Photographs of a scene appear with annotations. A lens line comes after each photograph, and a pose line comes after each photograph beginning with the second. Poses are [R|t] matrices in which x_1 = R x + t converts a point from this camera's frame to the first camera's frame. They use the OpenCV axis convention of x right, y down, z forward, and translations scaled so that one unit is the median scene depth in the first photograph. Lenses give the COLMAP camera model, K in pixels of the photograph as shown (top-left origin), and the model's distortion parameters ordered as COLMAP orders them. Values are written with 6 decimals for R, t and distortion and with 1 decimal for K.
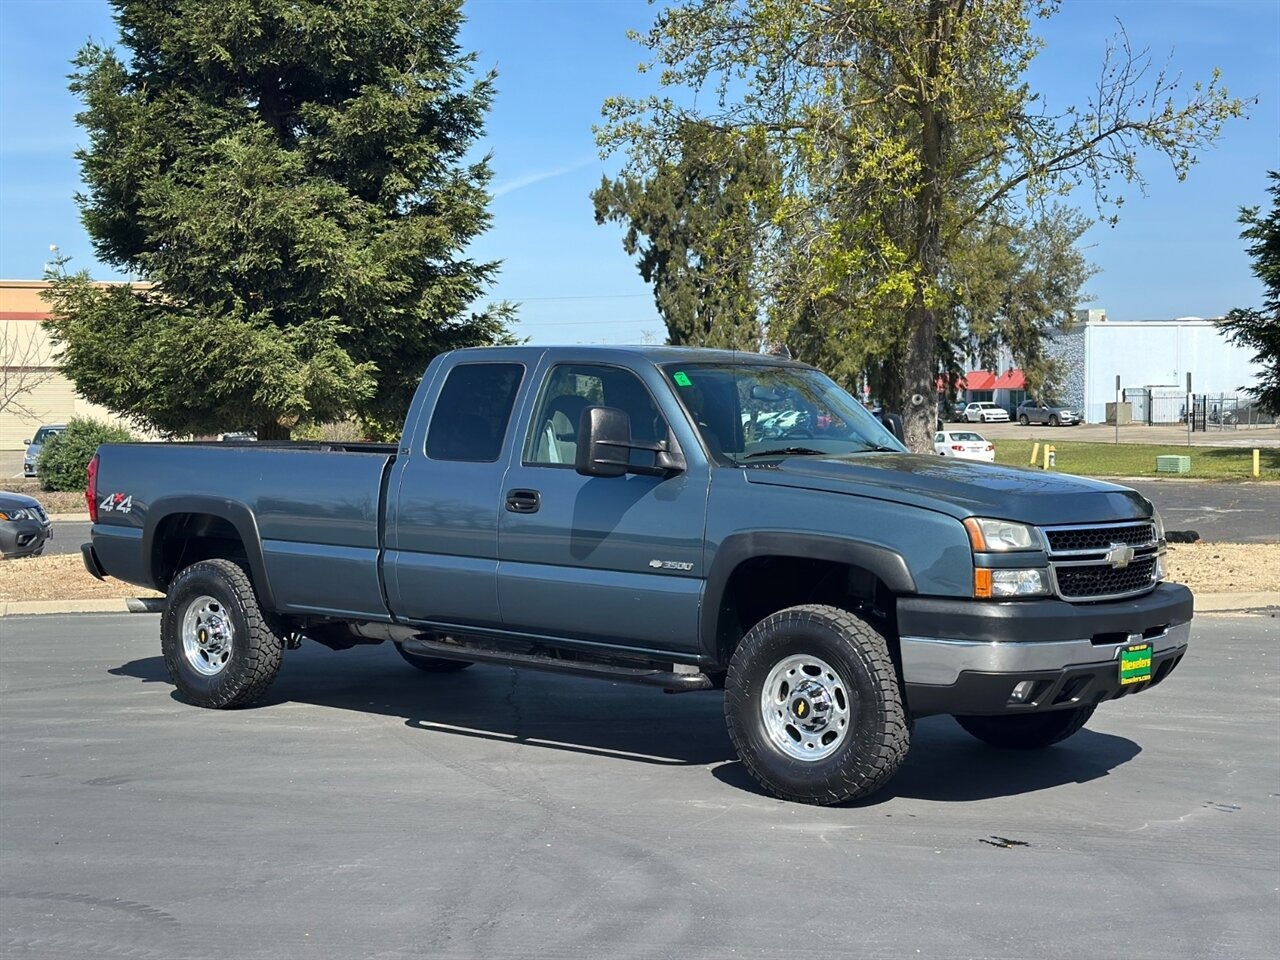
lens RADIAL K [[1771.3, 0, 652.0], [0, 1771.3, 500.4], [0, 0, 1]] dist [0.123859, 0.000000]
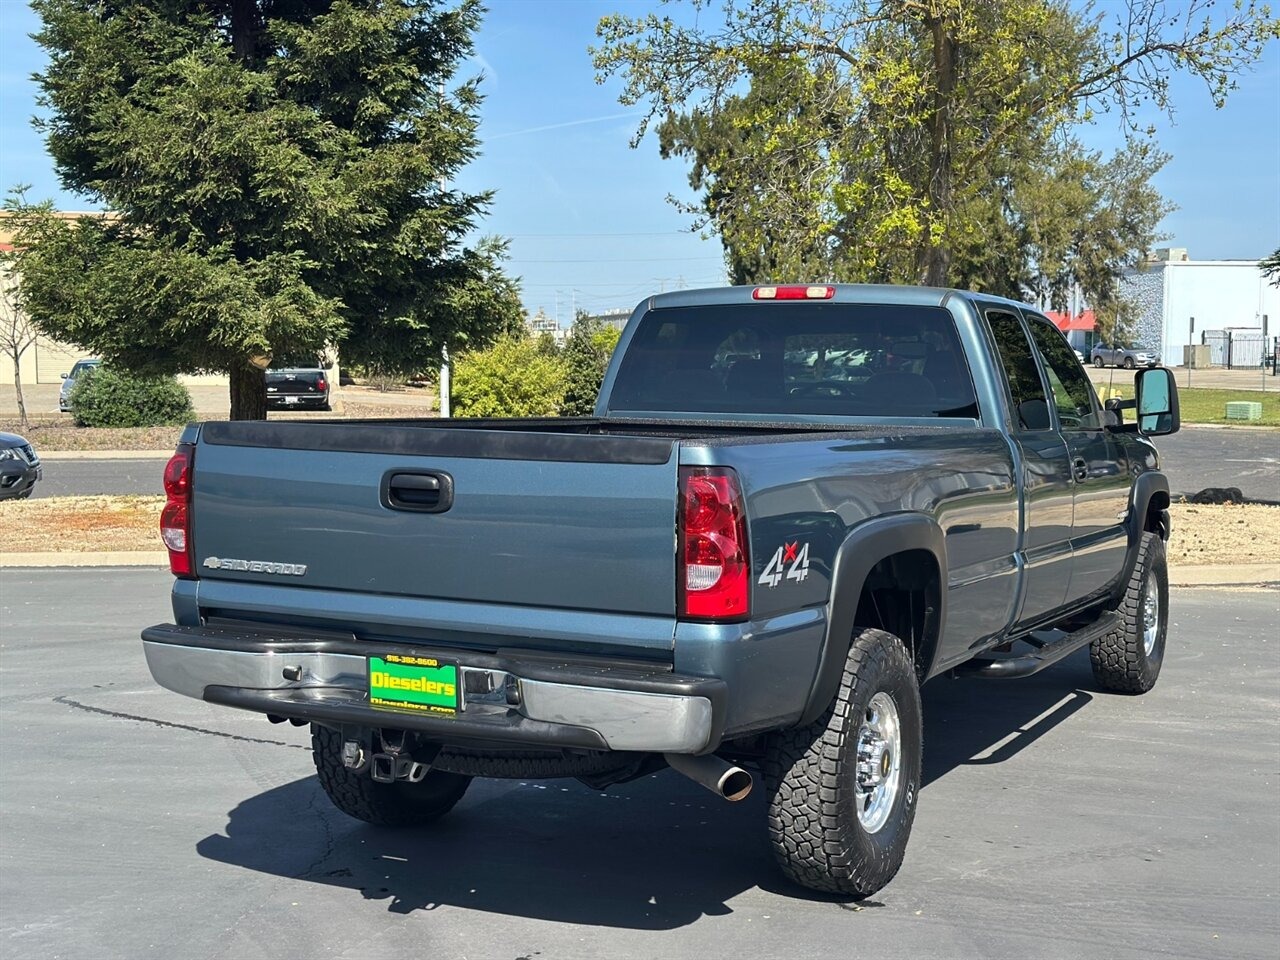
lens RADIAL K [[1771.3, 0, 655.7], [0, 1771.3, 496.9], [0, 0, 1]] dist [0.123859, 0.000000]
pose [[0.999048, 0.013123, -0.041593, 0.047935], [-0.011739, 0.999375, 0.033356, -0.007243], [0.042005, -0.032836, 0.998578, 0.064942]]
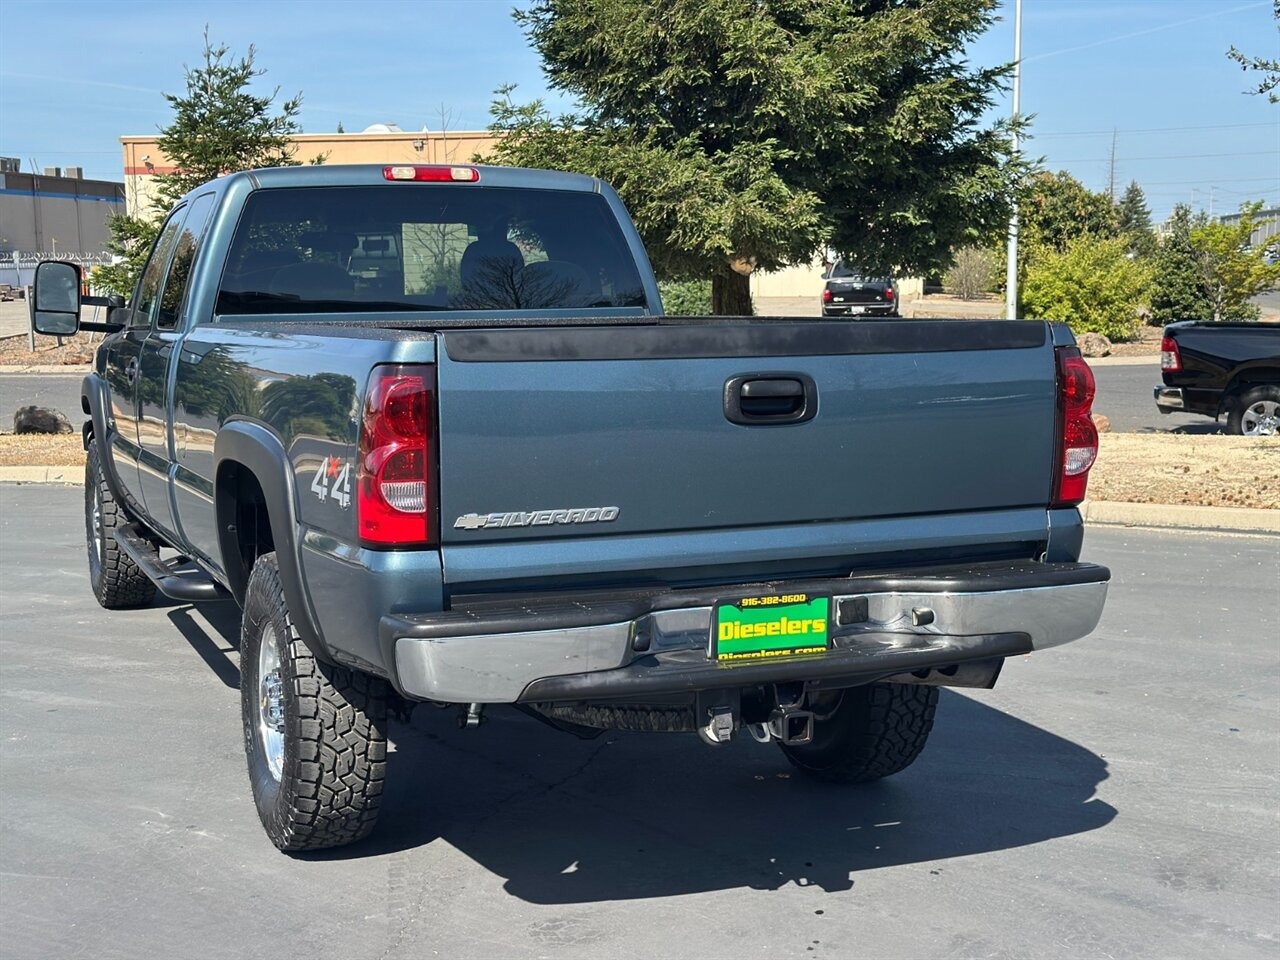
lens RADIAL K [[1771.3, 0, 628.8], [0, 1771.3, 502.3], [0, 0, 1]] dist [0.123859, 0.000000]
pose [[0.920977, 0.047084, -0.386762, 0.086518], [-0.012853, 0.995802, 0.090623, -0.008976], [0.389405, -0.078490, 0.917716, 0.192603]]
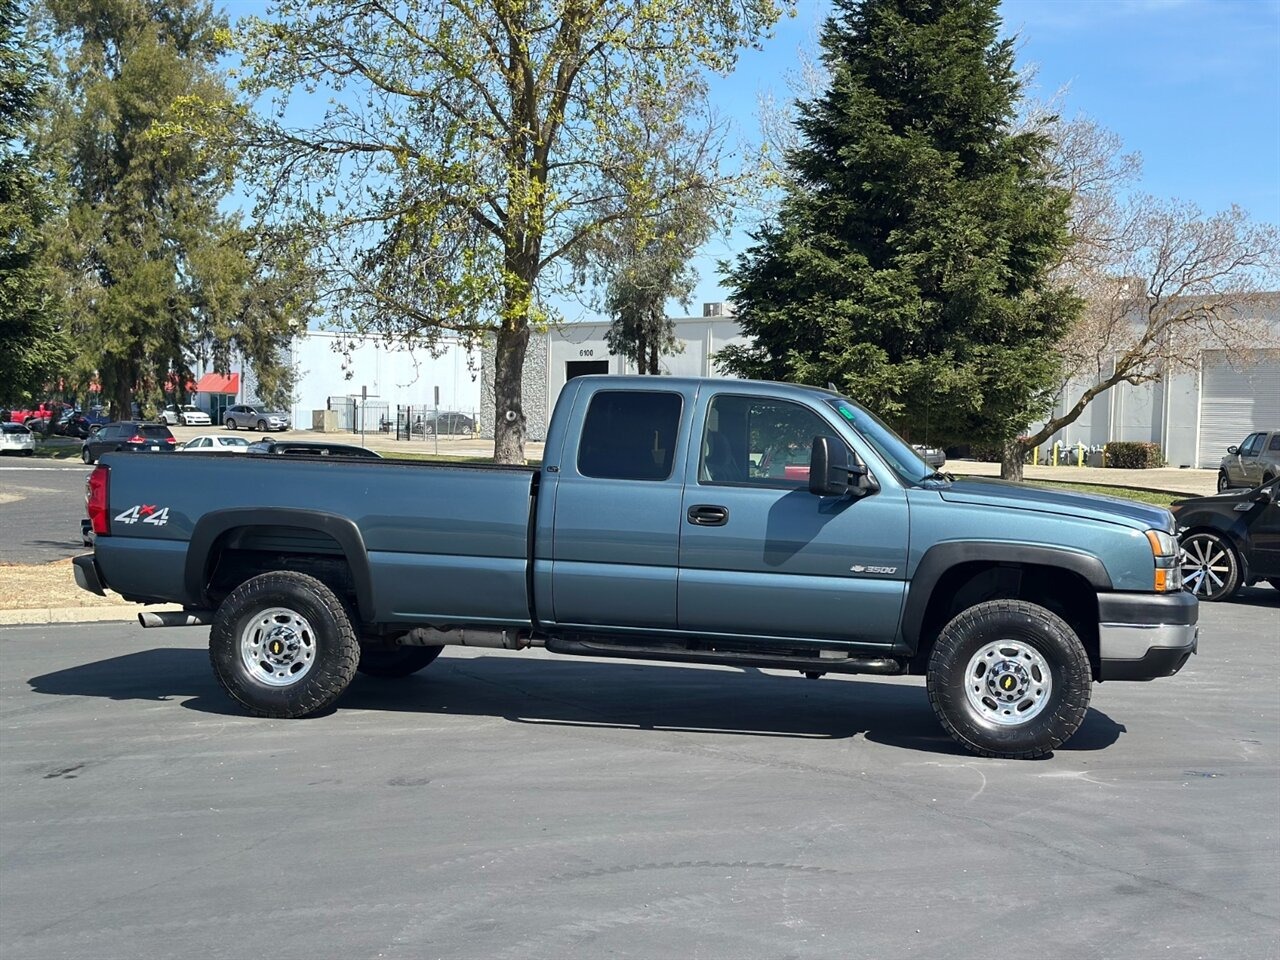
lens RADIAL K [[1771.3, 0, 665.6], [0, 1771.3, 504.2], [0, 0, 1]] dist [0.123859, 0.000000]
pose [[0.881560, 0.003553, 0.472058, -0.273671], [-0.003665, 0.999993, -0.000682, -0.002649], [-0.472057, -0.001129, 0.881567, 0.003620]]
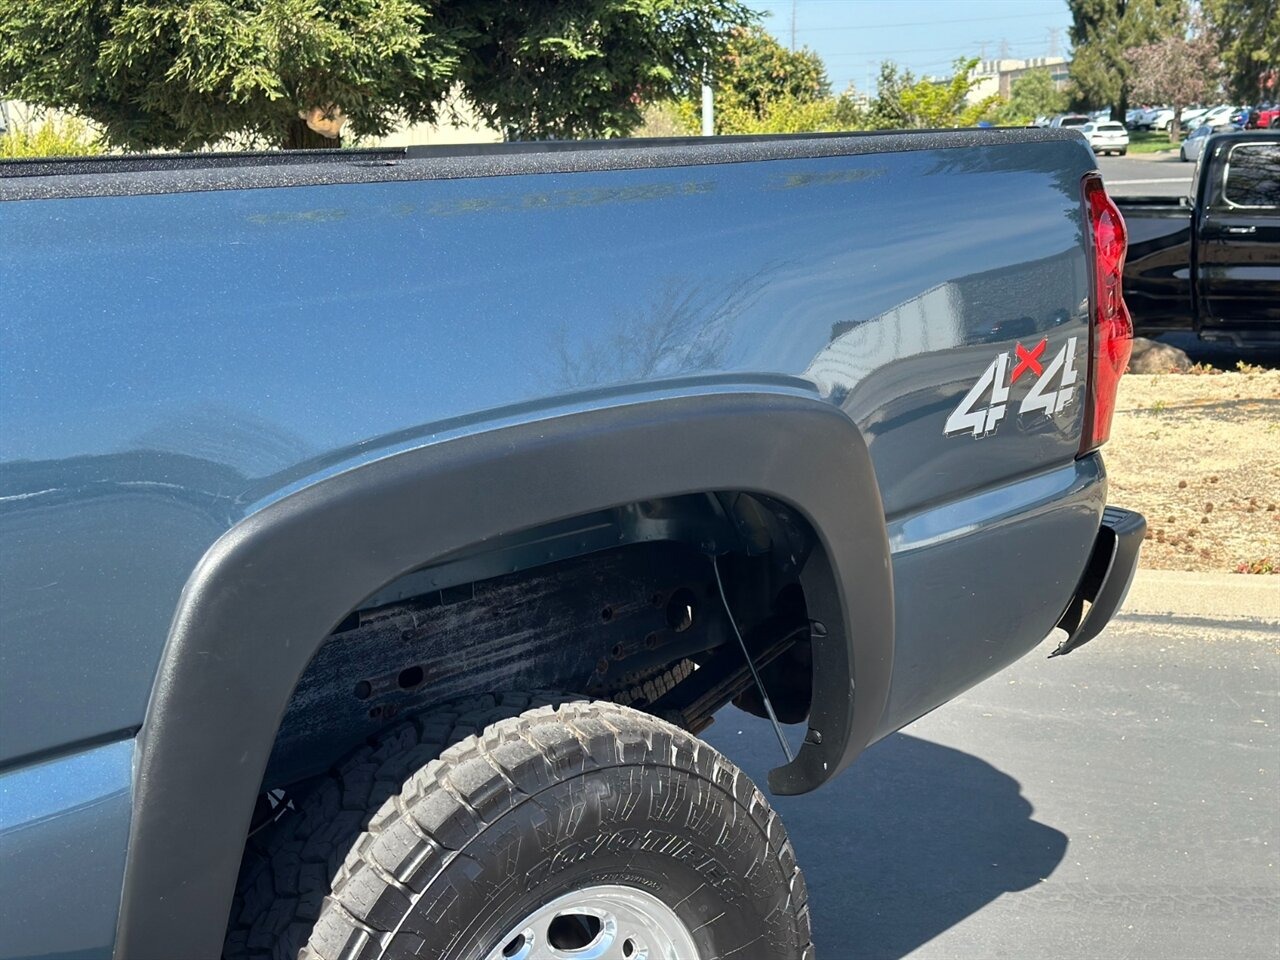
lens RADIAL K [[1771.3, 0, 614.2], [0, 1771.3, 490.2], [0, 0, 1]] dist [0.123859, 0.000000]
pose [[0.971989, 0.028148, -0.233335, 0.020185], [0.007449, 0.988614, 0.150290, -0.015561], [0.234908, -0.147818, 0.960712, 0.488156]]
